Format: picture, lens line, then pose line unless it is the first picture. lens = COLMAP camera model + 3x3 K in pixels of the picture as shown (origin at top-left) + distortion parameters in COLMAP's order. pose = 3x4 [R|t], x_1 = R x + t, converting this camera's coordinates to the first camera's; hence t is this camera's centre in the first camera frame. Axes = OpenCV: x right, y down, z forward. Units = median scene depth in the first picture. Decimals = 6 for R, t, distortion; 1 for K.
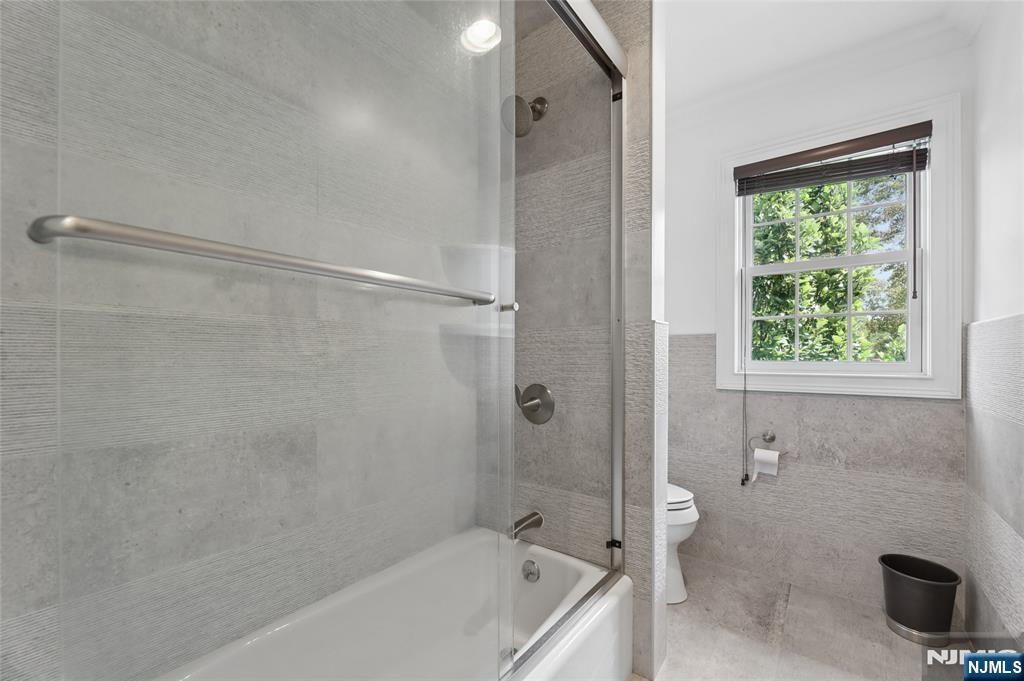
lens RADIAL K [[431.2, 0, 502.1], [0, 431.2, 348.0], [0, 0, 1]] dist [-0.002773, -0.000315]
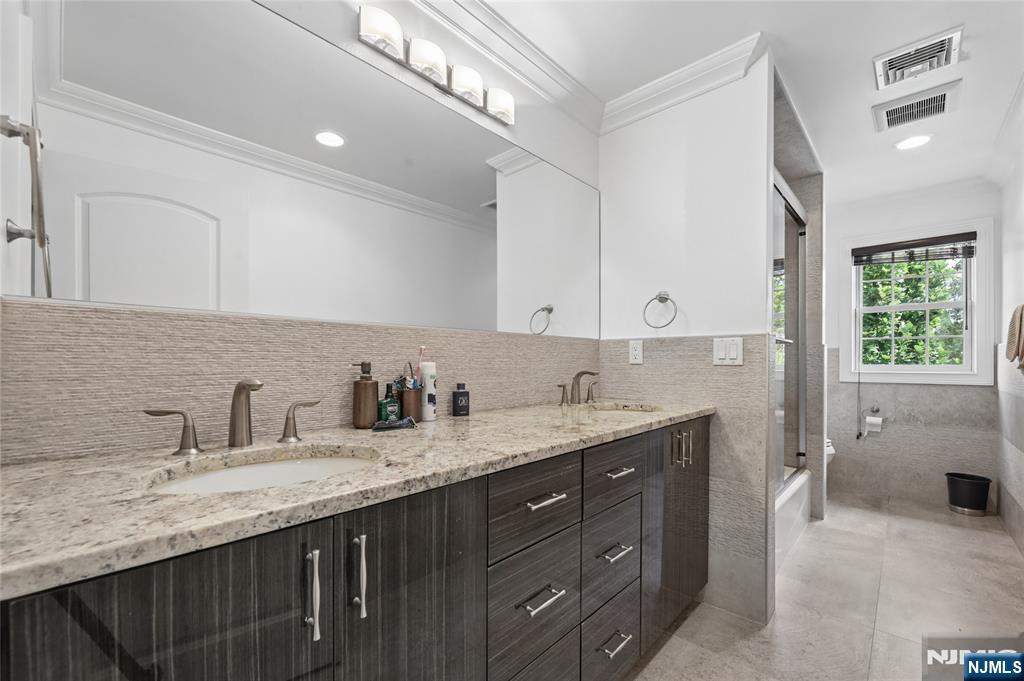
lens RADIAL K [[429.3, 0, 516.2], [0, 429.3, 353.9], [0, 0, 1]] dist [0.001199, 0.000583]
pose [[0.995972, -0.002024, -0.089637, -0.692075], [0.002220, 0.999995, 0.002082, -0.020026], [0.089632, -0.002273, 0.995972, -0.881273]]
